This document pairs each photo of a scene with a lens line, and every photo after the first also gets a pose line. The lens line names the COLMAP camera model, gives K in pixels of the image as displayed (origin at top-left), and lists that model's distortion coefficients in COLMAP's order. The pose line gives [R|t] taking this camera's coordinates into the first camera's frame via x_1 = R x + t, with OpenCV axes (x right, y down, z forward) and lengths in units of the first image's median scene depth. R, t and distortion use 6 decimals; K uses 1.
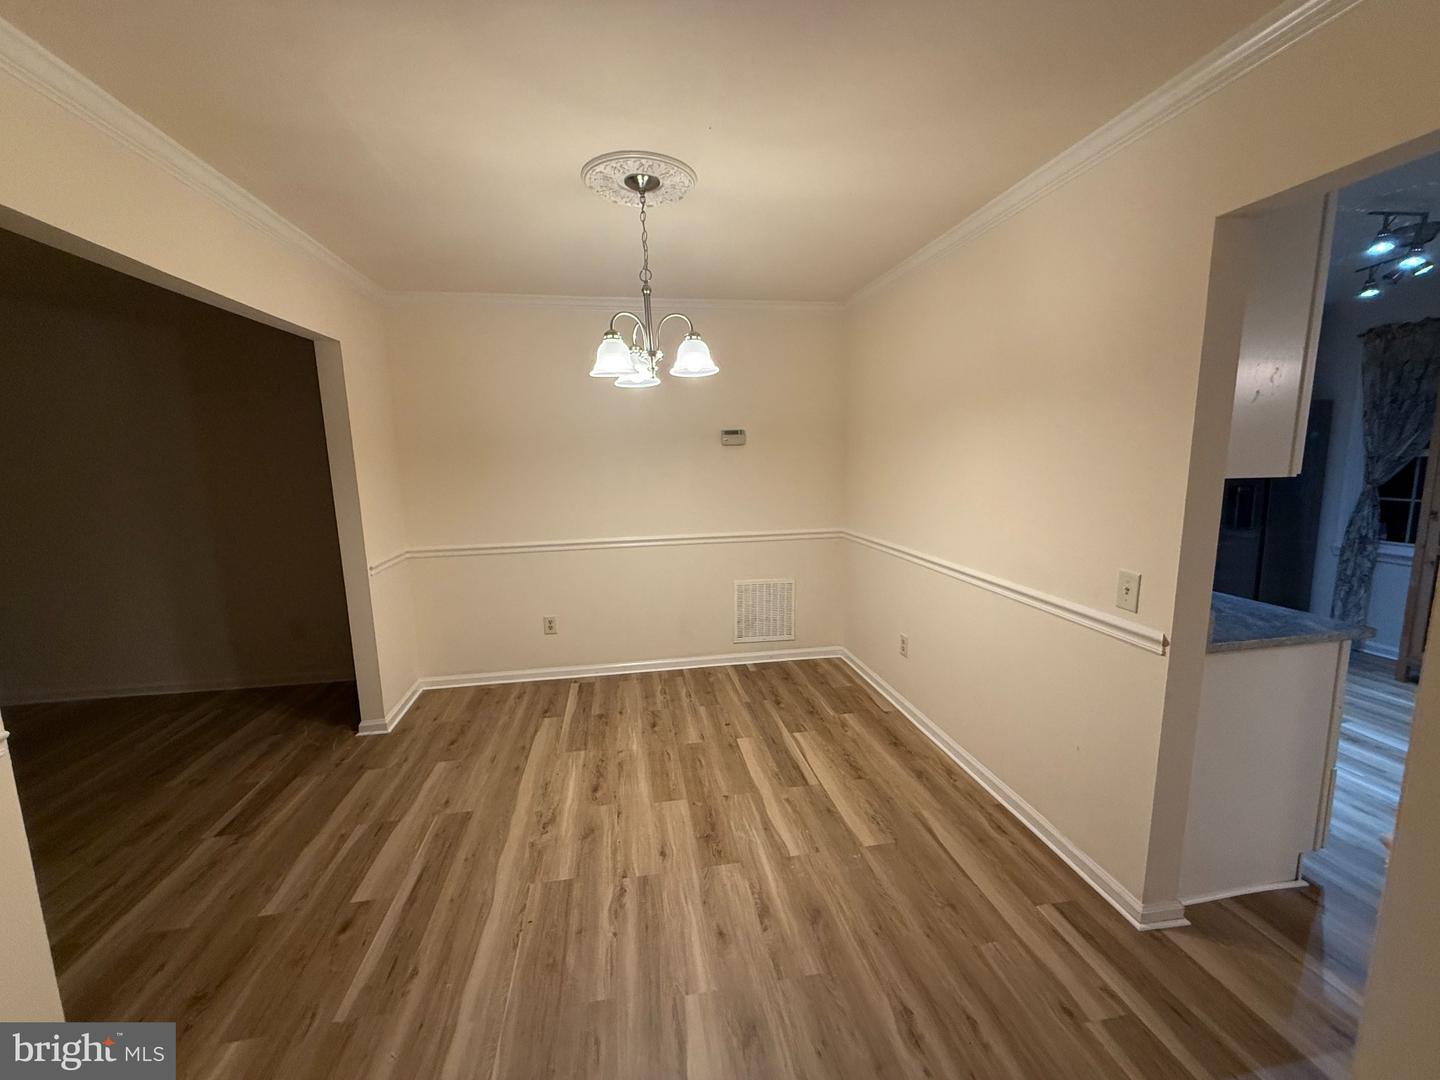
lens RADIAL K [[584.8, 0, 713.5], [0, 584.8, 537.2], [0, 0, 1]] dist [-0.001165, -0.000261]
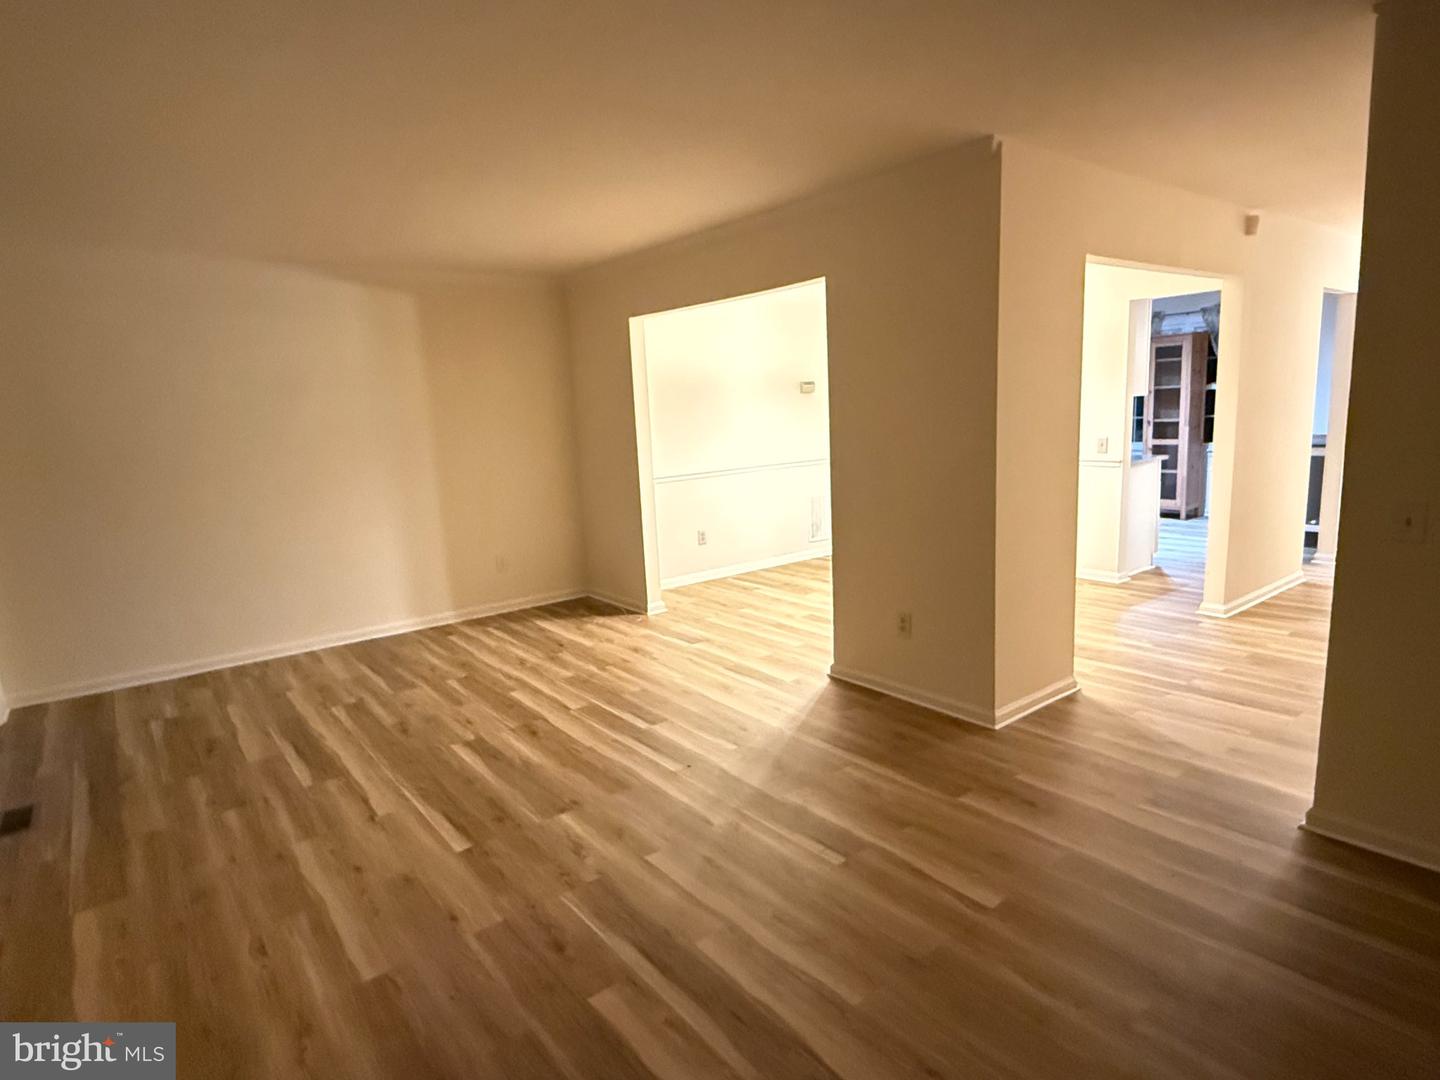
lens RADIAL K [[808.9, 0, 720.0], [0, 808.9, 540.0], [0, 0, 1]] dist [0.001161, 0.000108]
pose [[0.878761, -0.100092, 0.466648, -1.730389], [0.096711, 0.994821, 0.031262, 0.172717], [-0.467361, 0.017658, 0.883890, -0.920831]]
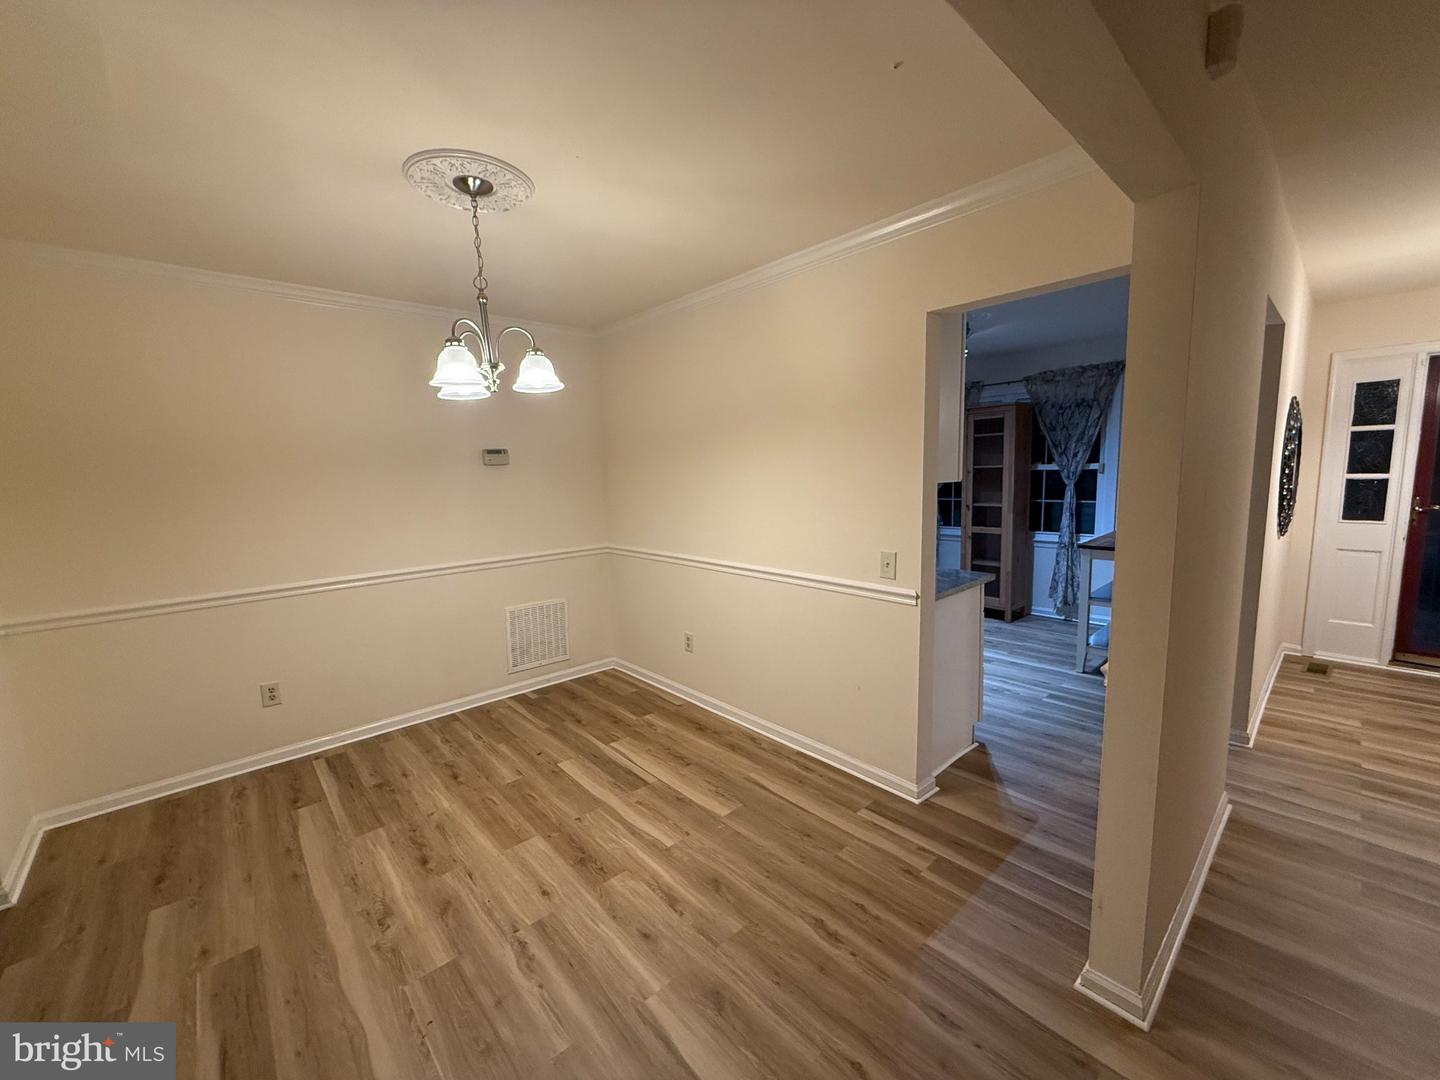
lens RADIAL K [[584.8, 0, 713.5], [0, 584.8, 537.2], [0, 0, 1]] dist [-0.001165, -0.000261]
pose [[0.842914, -0.066830, 0.533882, -0.294361], [0.087501, 0.996073, -0.013464, 0.005791], [-0.530886, 0.058064, 0.845452, 0.023621]]
